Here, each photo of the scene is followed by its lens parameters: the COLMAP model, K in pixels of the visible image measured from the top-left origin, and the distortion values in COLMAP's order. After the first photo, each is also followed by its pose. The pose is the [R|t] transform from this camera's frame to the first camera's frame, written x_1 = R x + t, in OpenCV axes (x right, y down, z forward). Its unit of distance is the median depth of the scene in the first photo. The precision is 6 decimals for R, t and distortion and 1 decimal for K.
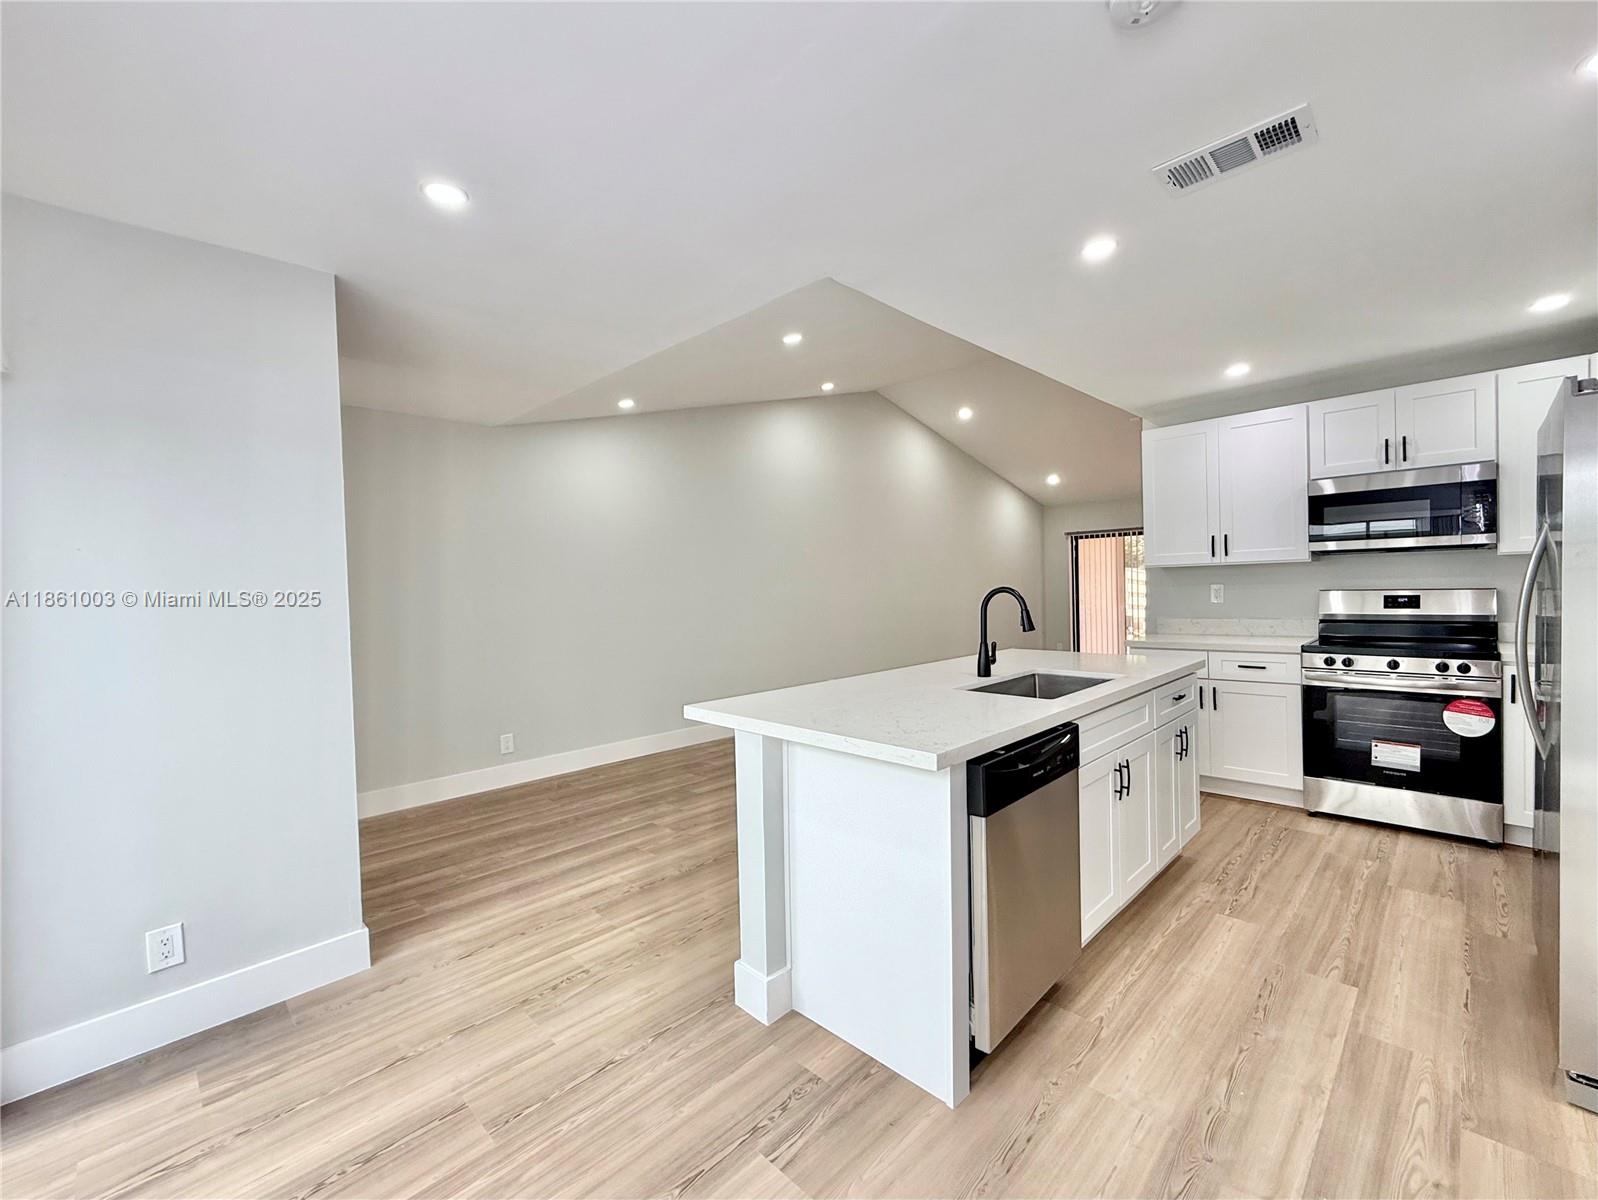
lens RADIAL K [[662.5, 0, 824.7], [0, 662.5, 603.2], [0, 0, 1]] dist [0.000506, -0.000046]
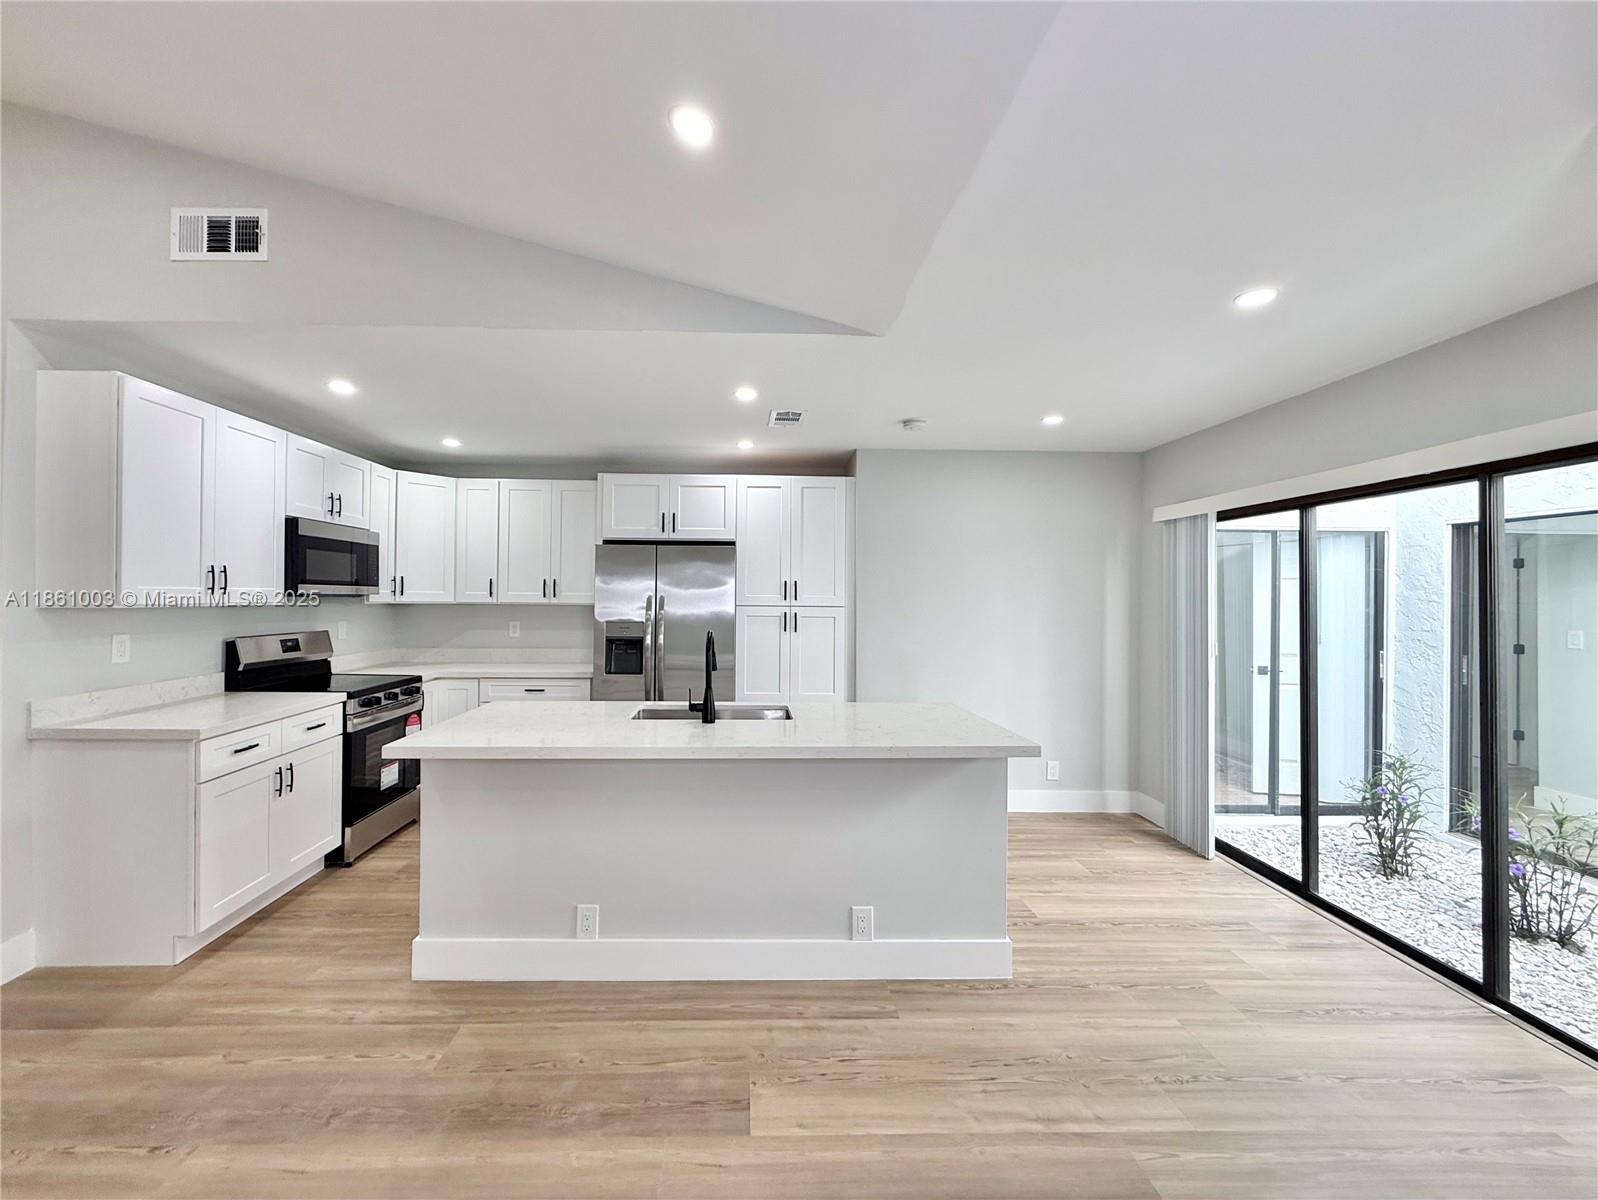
lens RADIAL K [[679.1, 0, 760.6], [0, 679.1, 596.8], [0, 0, 1]] dist [-0.000311, -0.000011]
pose [[-0.707995, 0.021679, 0.705884, -0.635456], [0.031632, 0.999499, 0.001030, -0.089988], [-0.705508, 0.023058, -0.708326, 1.994286]]
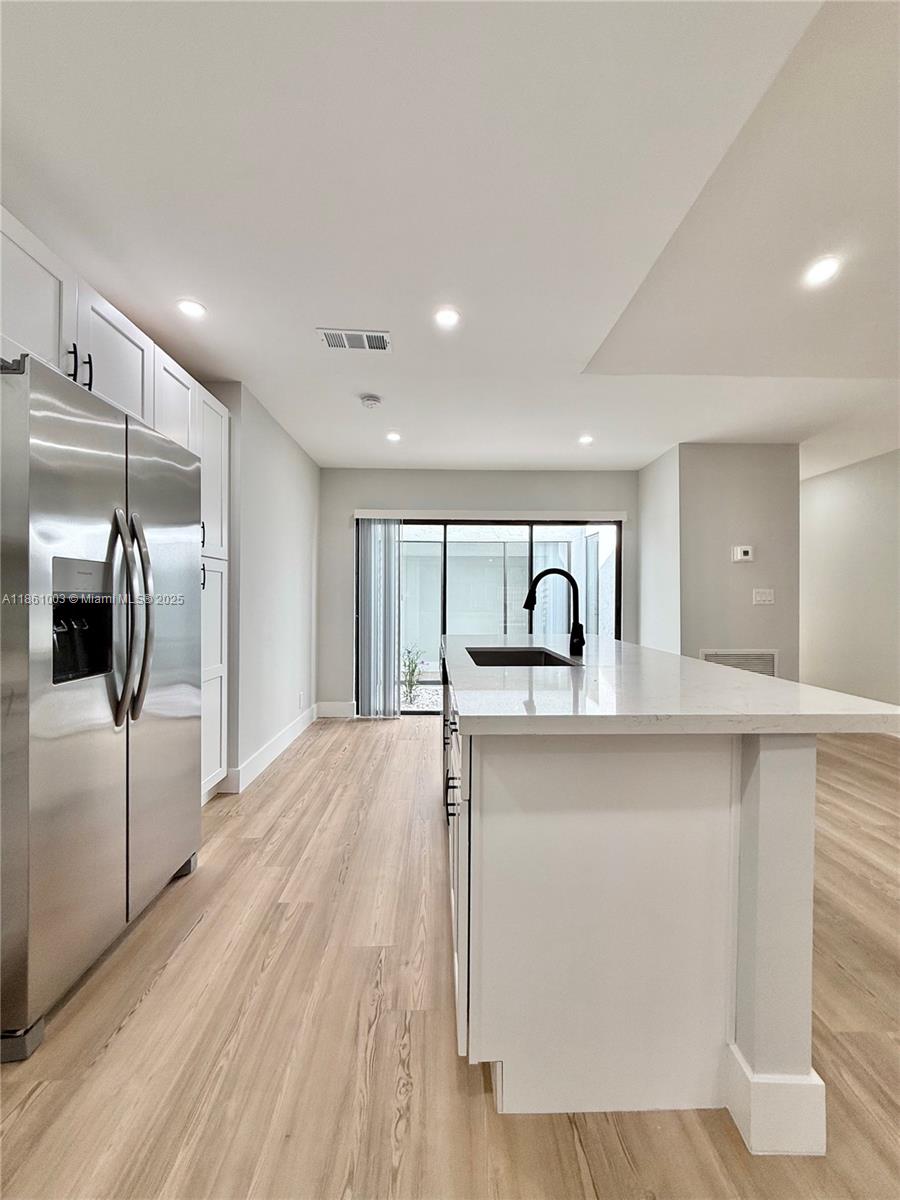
lens RADIAL K [[497.5, 0, 450.0], [0, 497.5, 600.0], [0, 0, 1]] dist [0.000506, -0.000046]
pose [[-0.697134, 0.026194, -0.716463, 1.116714], [-0.003709, 0.999187, 0.040139, -0.004495], [0.716932, 0.030639, -0.696470, 1.680633]]
